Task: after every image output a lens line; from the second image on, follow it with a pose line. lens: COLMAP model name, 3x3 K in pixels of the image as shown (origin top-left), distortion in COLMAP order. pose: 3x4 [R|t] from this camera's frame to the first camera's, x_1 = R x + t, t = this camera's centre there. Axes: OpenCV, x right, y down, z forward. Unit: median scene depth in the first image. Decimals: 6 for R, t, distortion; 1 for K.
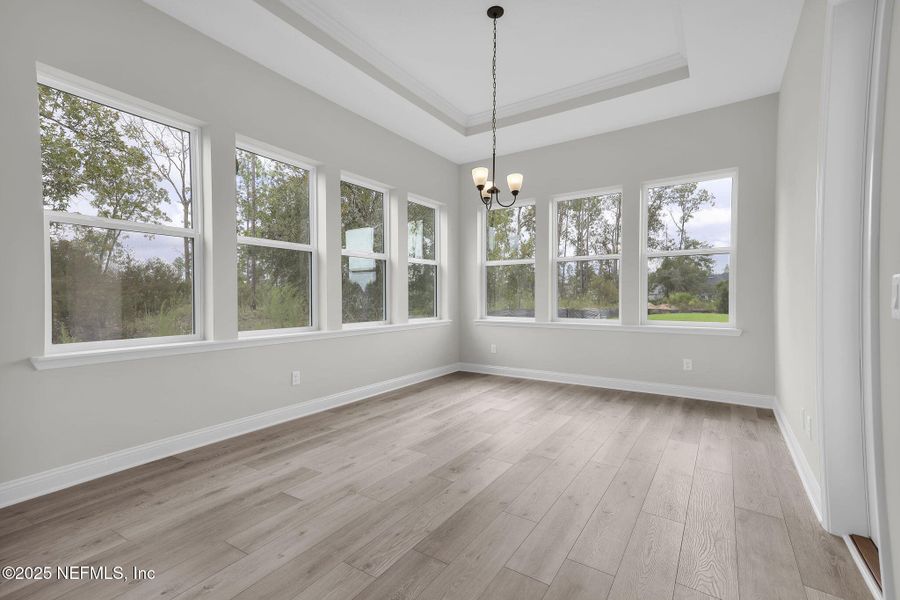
lens RADIAL K [[414.2, 0, 435.9], [0, 414.2, 290.3], [0, 0, 1]] dist [0.061552, 0.000142]
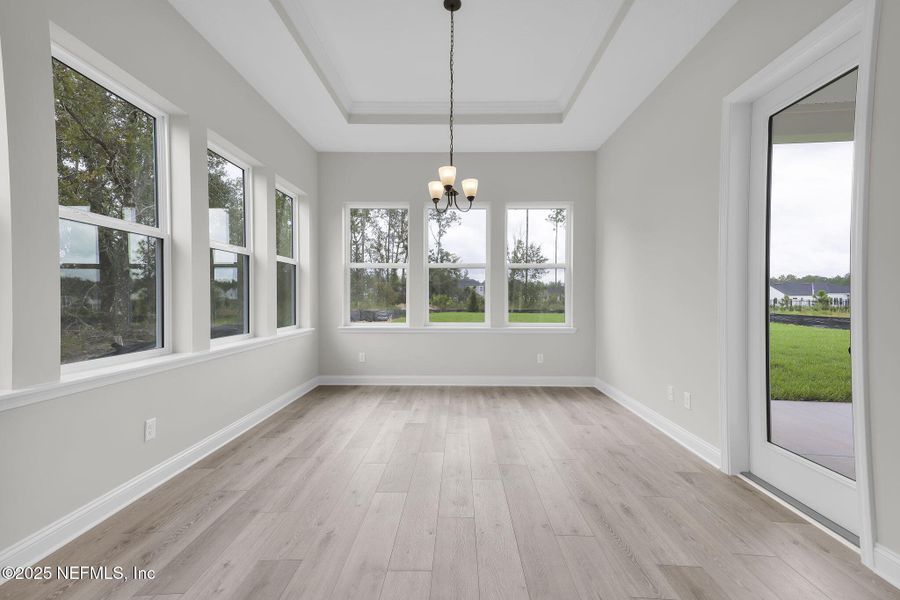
lens RADIAL K [[406.9, 0, 450.0], [0, 406.9, 300.0], [0, 0, 1]] dist [0.060355, 0.000236]
pose [[0.832908, 0.003182, 0.553402, -0.238933], [-0.015323, 0.999733, 0.017314, -0.008173], [-0.553199, -0.022901, 0.832734, 0.152629]]
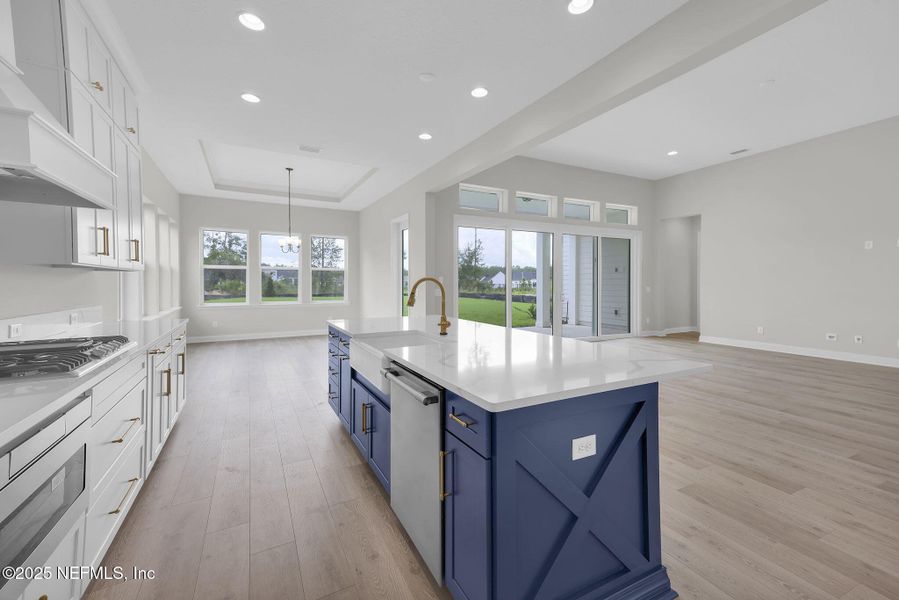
lens RADIAL K [[402.9, 0, 450.9], [0, 402.9, 283.6], [0, 0, 1]] dist [0.079389, 0.000170]
pose [[0.473169, 0.001512, 0.880970, -0.885973], [-0.018218, 0.999801, 0.008069, -0.039368], [-0.880783, -0.019868, 0.473103, -0.505205]]
